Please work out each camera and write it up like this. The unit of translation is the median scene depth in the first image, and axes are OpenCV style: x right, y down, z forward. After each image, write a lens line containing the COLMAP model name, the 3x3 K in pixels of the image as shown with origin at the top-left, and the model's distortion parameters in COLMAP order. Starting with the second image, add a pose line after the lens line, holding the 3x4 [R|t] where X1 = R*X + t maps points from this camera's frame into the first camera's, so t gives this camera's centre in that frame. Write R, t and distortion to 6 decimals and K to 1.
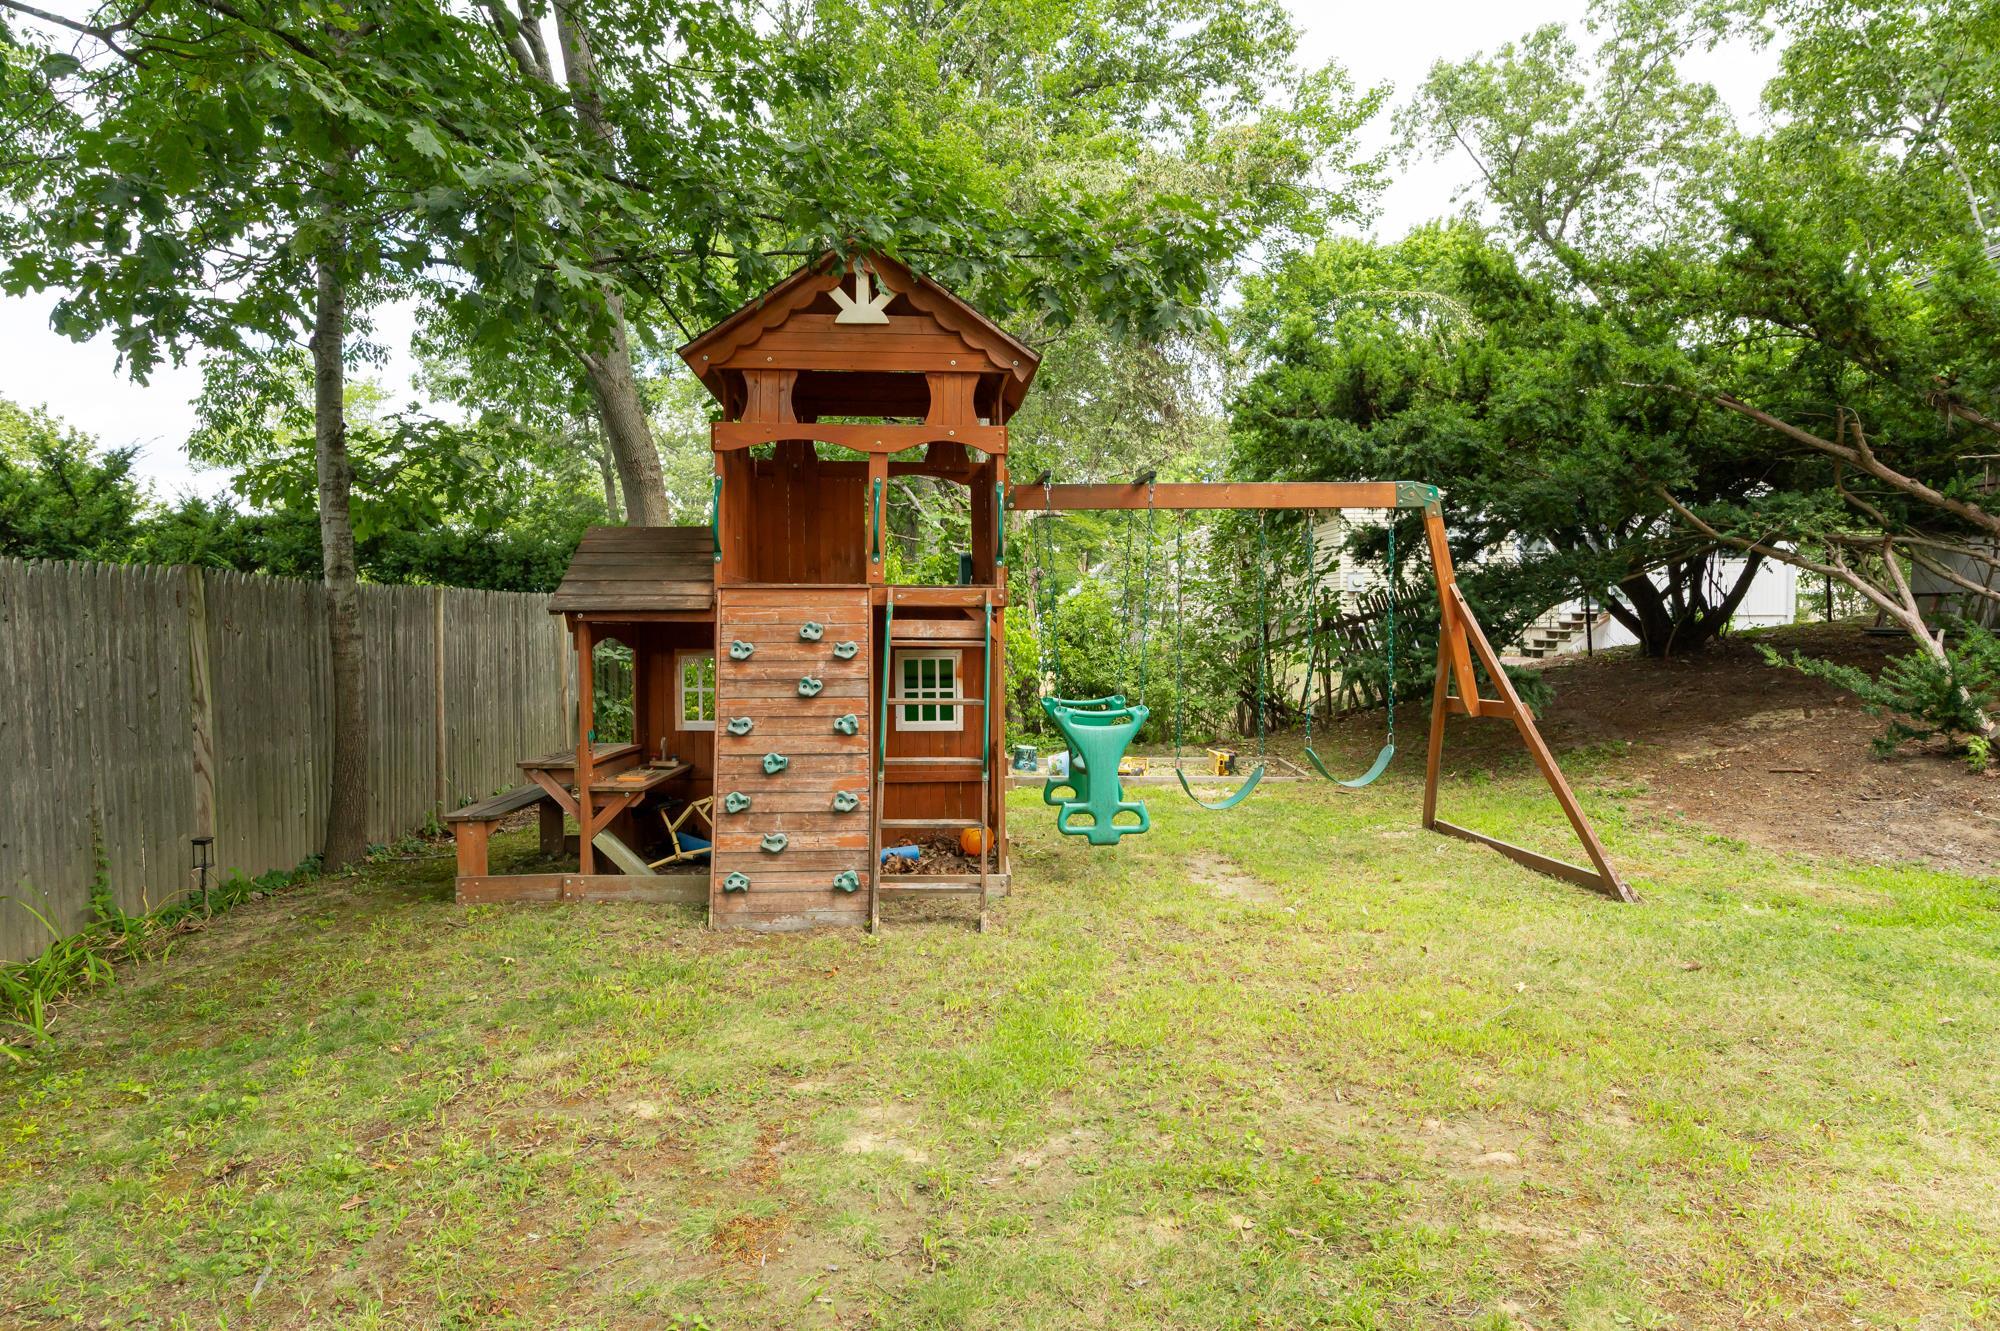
lens RADIAL K [[1153.4, 0, 1001.4], [0, 1153.4, 616.9], [0, 0, 1]] dist [-0.000613, -0.000145]
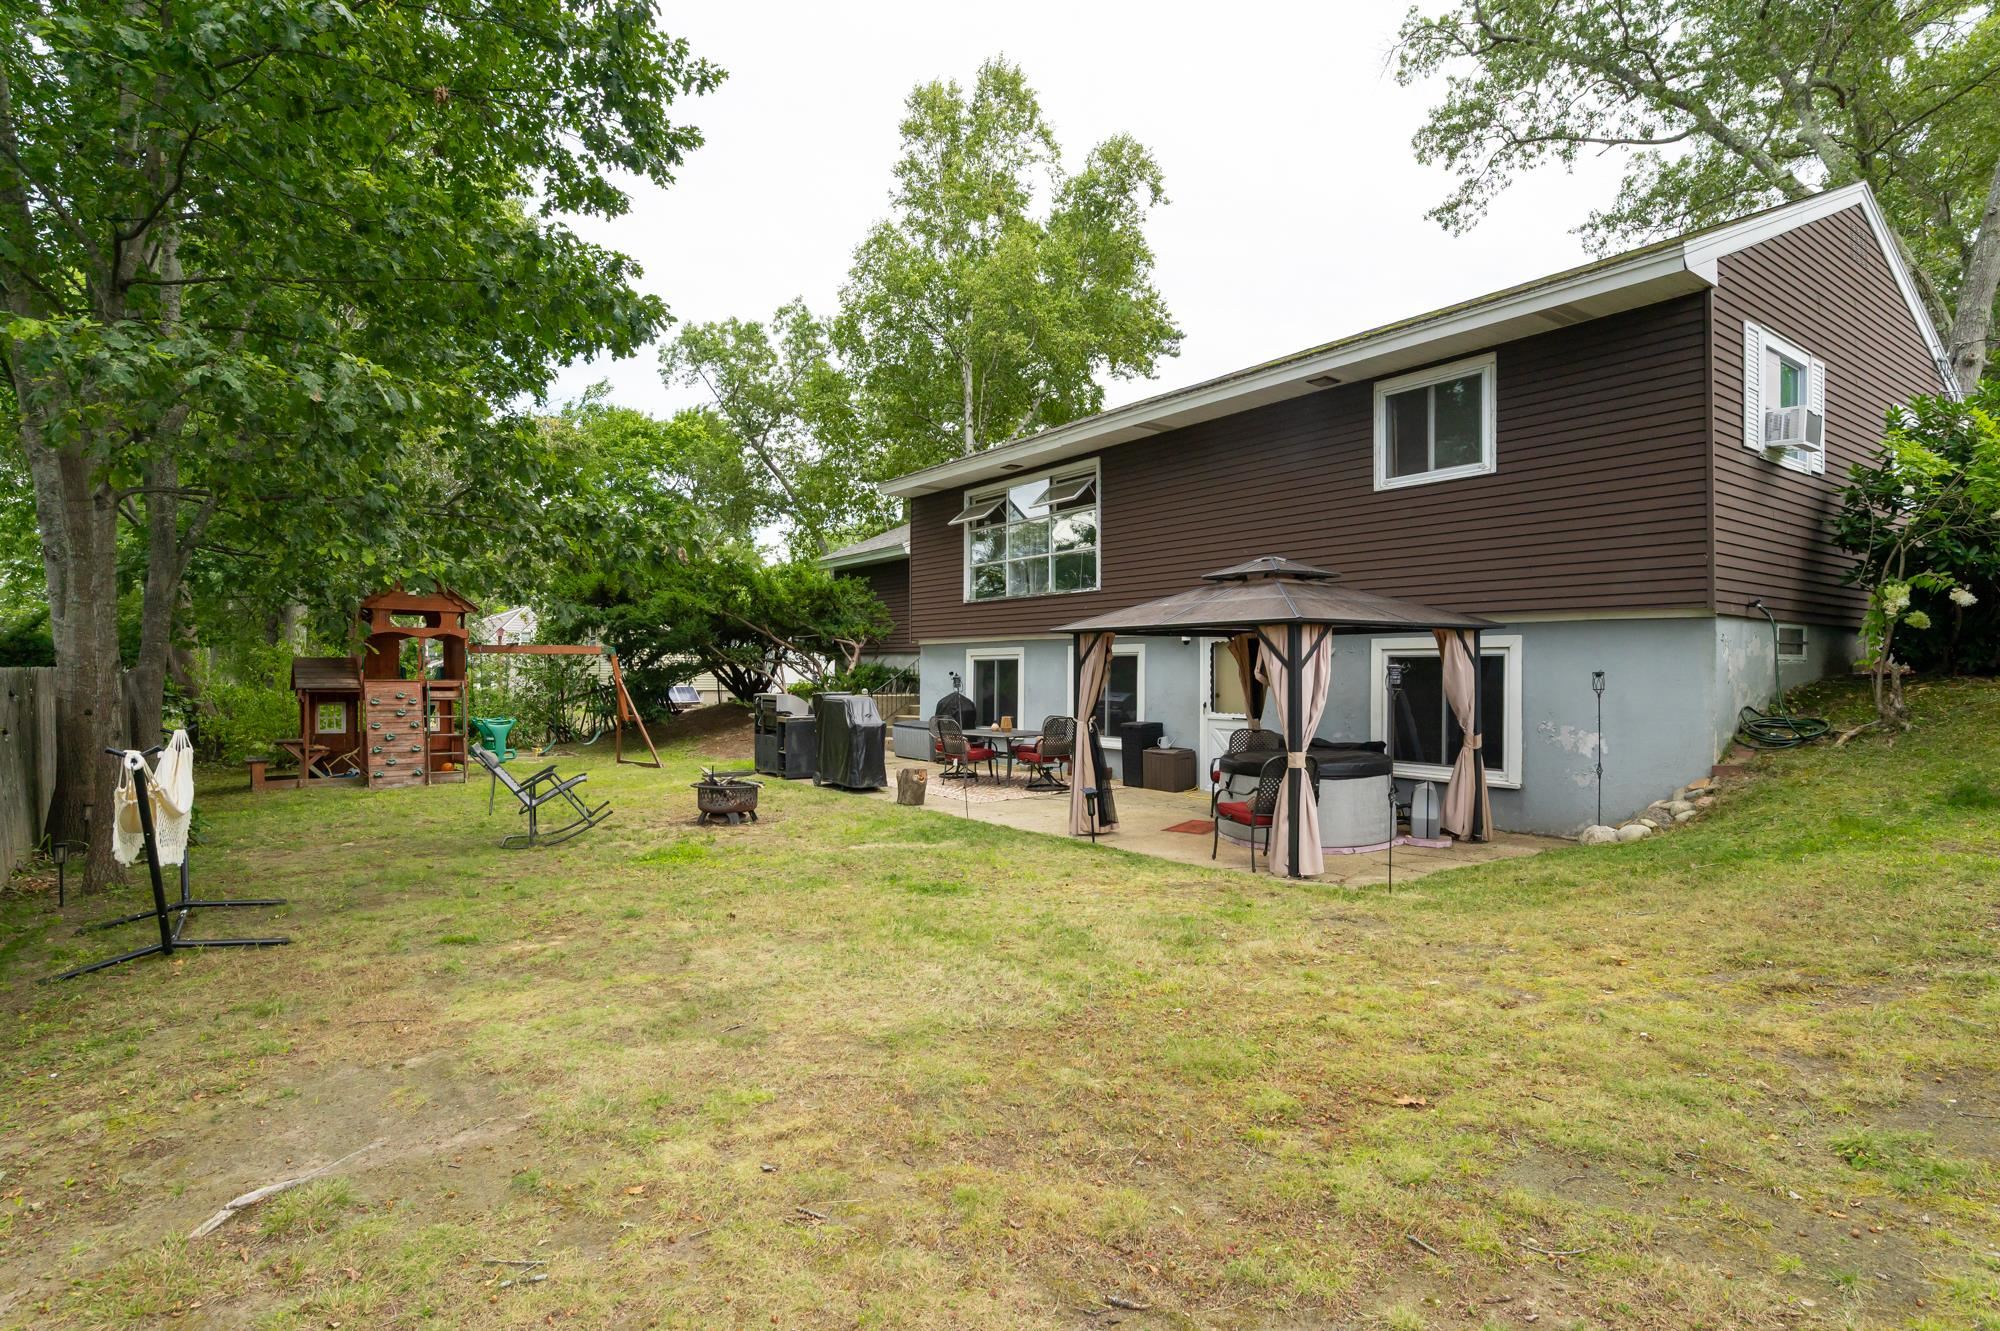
lens RADIAL K [[1021.9, 0, 1000.0], [0, 1021.9, 665.5], [0, 0, 1]] dist [-0.015330, 0.000030]
pose [[0.812687, 0.010563, 0.582605, -0.407240], [-0.002617, 0.999892, -0.014479, -0.028781], [-0.582695, 0.010242, 0.812627, -1.965814]]
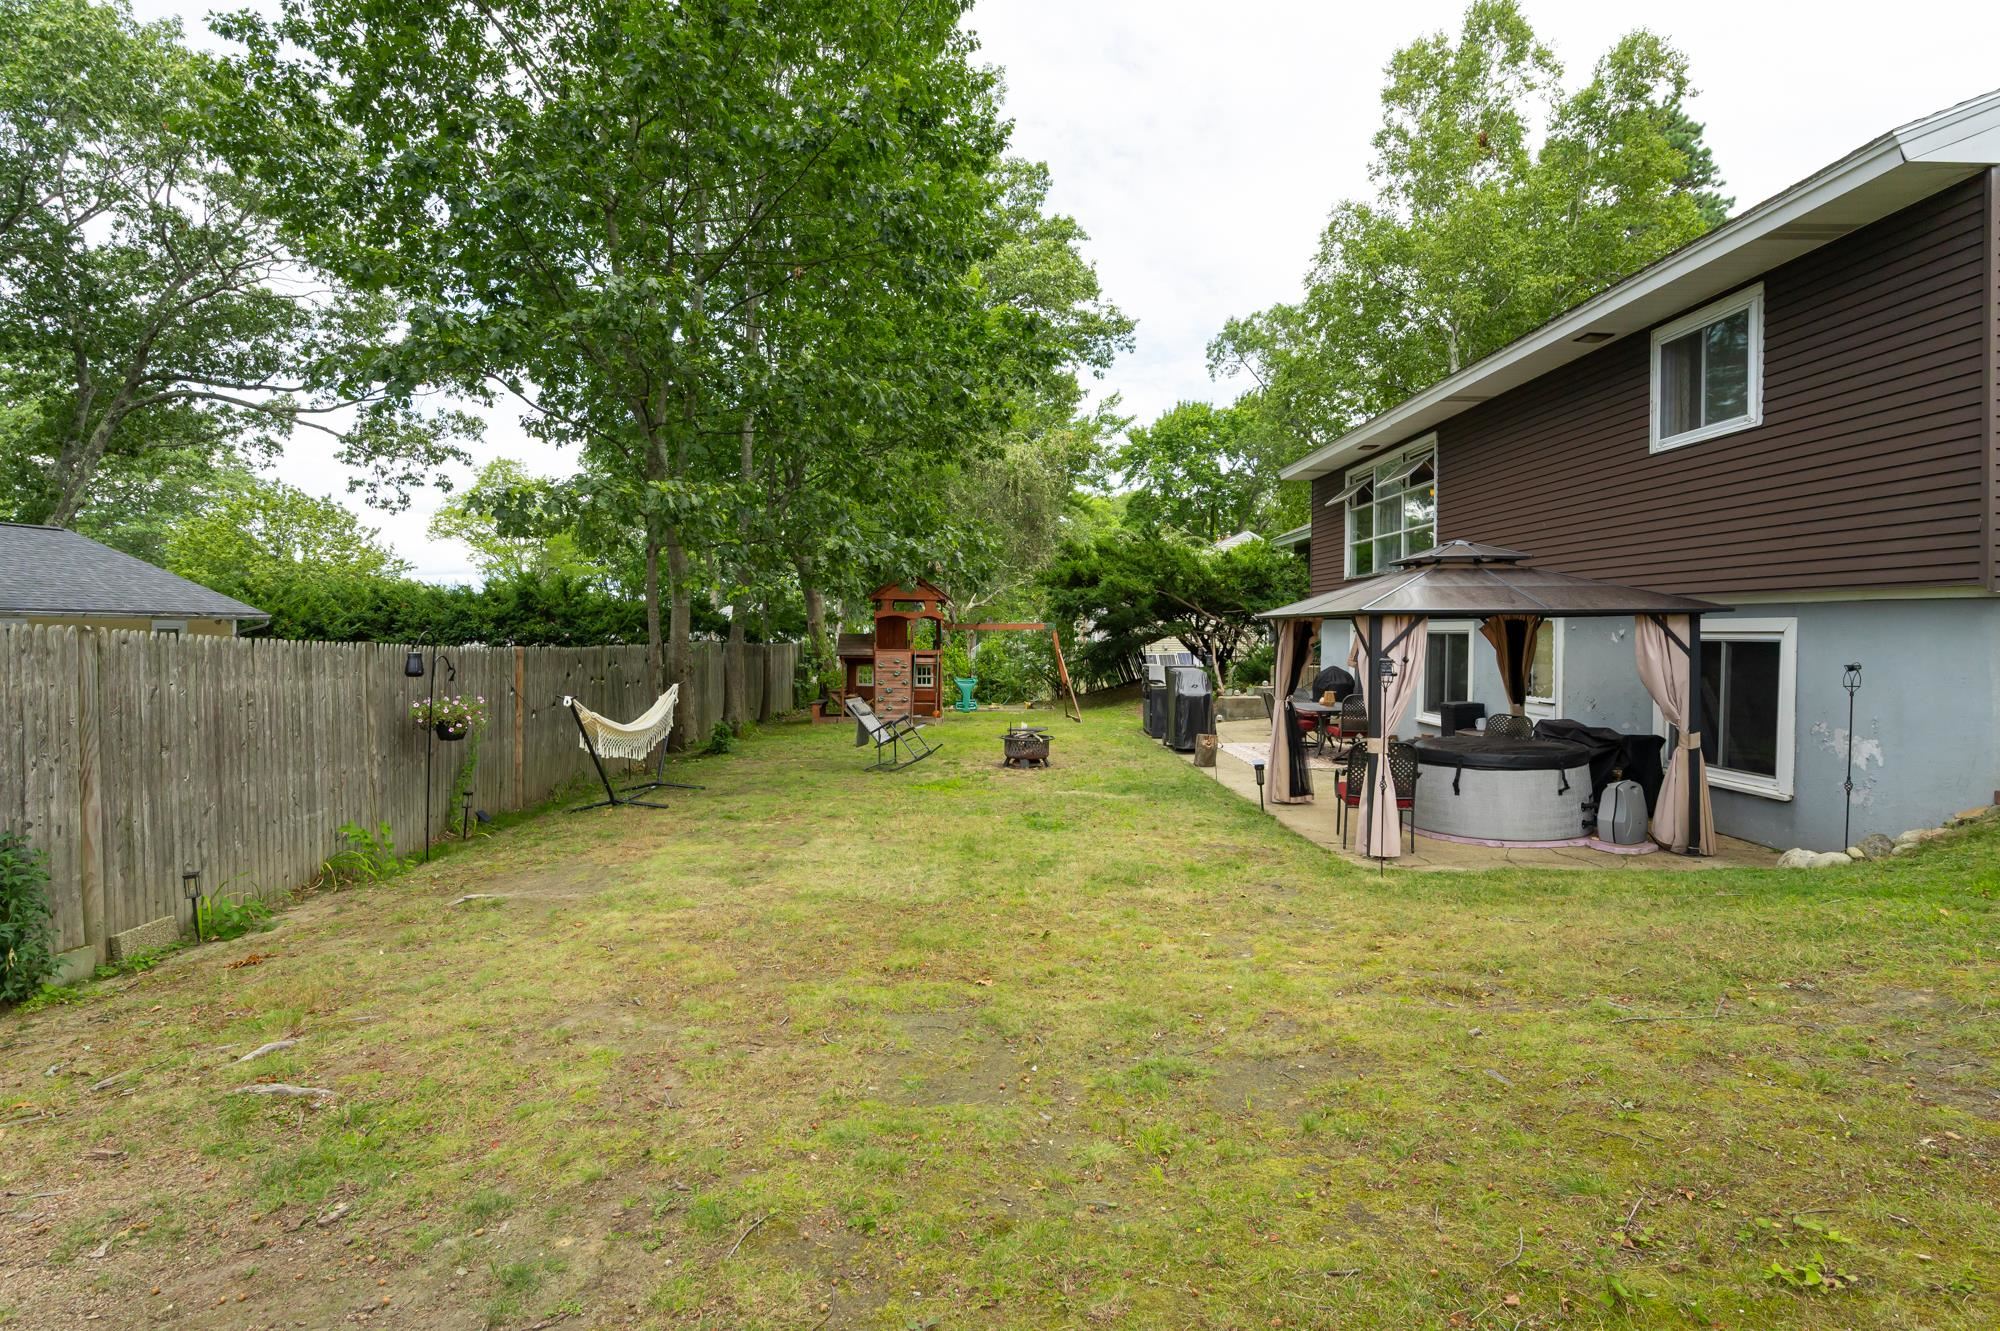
lens RADIAL K [[985.3, 0, 998.5], [0, 985.3, 635.9], [0, 0, 1]] dist [-0.001613, -0.000061]
pose [[0.999898, 0.009218, 0.010911, 0.157458], [-0.009190, 0.999954, -0.002672, -0.066091], [-0.010935, 0.002572, 0.999937, -2.443338]]
